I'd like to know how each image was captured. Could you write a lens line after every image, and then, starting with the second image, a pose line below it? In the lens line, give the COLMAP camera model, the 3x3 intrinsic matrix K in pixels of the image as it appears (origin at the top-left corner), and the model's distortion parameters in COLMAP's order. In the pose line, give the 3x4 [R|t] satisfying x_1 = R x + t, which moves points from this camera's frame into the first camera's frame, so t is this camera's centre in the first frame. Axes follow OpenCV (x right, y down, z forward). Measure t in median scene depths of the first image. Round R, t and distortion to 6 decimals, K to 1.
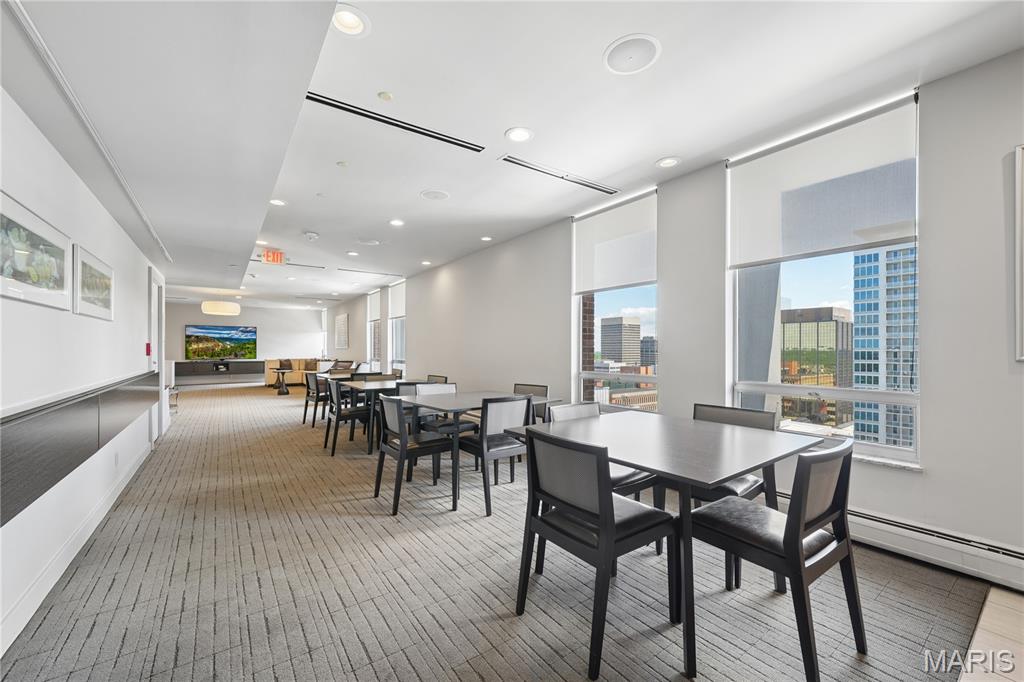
lens RADIAL K [[416.7, 0, 515.3], [0, 416.7, 344.1], [0, 0, 1]] dist [0.002679, 0.000143]
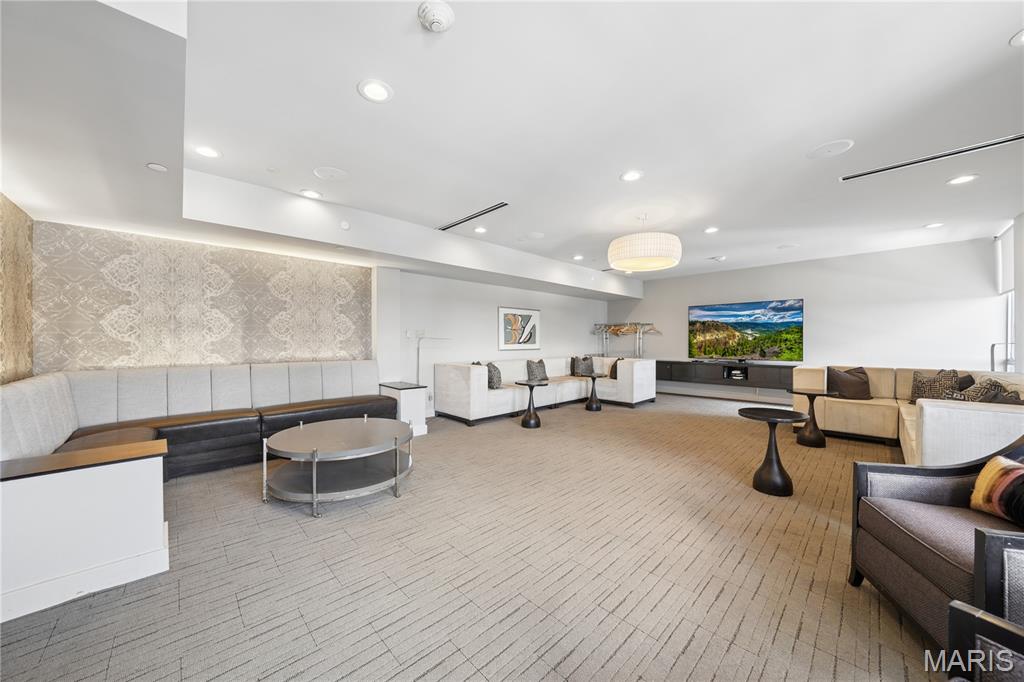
lens RADIAL K [[354.0, 0, 512.2], [0, 354.0, 346.5], [0, 0, 1]] dist [-0.001839, -0.000070]
pose [[0.147946, 0.006389, -0.988975, -0.259795], [0.001349, 0.999977, 0.006662, 0.013985], [0.988994, -0.002320, 0.147934, 0.613872]]
